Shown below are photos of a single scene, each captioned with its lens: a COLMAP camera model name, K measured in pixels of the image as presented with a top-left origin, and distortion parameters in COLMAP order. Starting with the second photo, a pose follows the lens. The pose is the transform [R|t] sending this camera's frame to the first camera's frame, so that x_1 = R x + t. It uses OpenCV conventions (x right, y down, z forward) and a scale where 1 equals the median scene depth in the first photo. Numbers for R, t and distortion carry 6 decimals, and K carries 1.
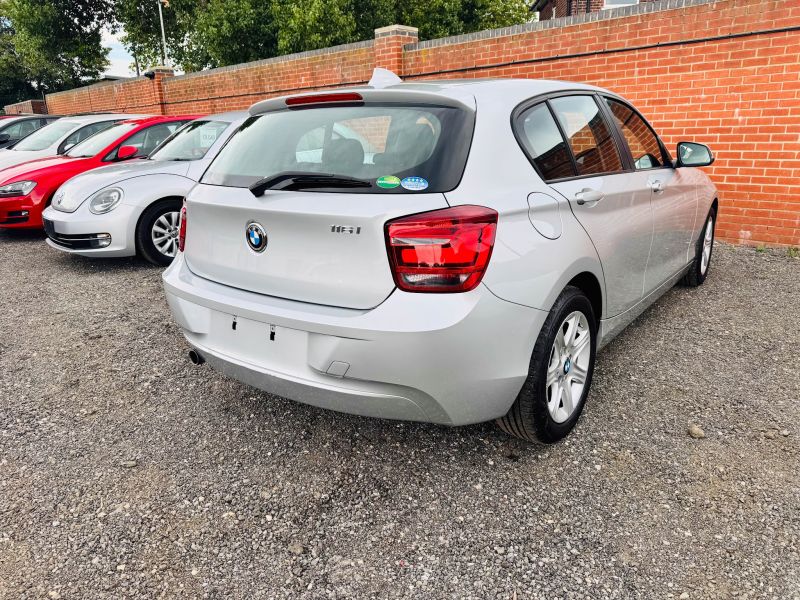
lens RADIAL K [[570.6, 0, 400.0], [0, 570.6, 300.0], [0, 0, 1]] dist [0.010395, -0.008565]
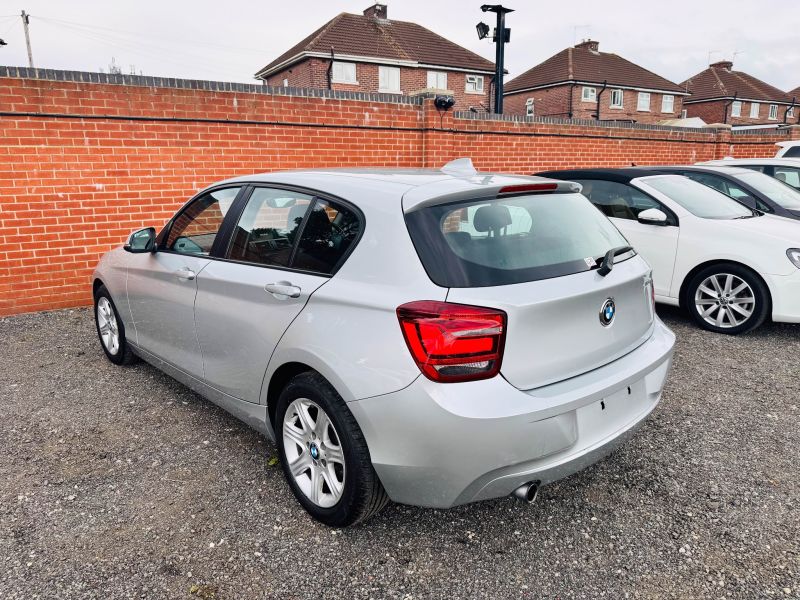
lens RADIAL K [[559.4, 0, 401.1], [0, 559.4, 301.9], [0, 0, 1]] dist [0.088377, -0.137873]
pose [[0.168981, -0.197989, 0.965529, -0.466977], [0.288300, 0.946700, 0.143672, -0.137518], [-0.942512, 0.254084, 0.217054, 0.389843]]
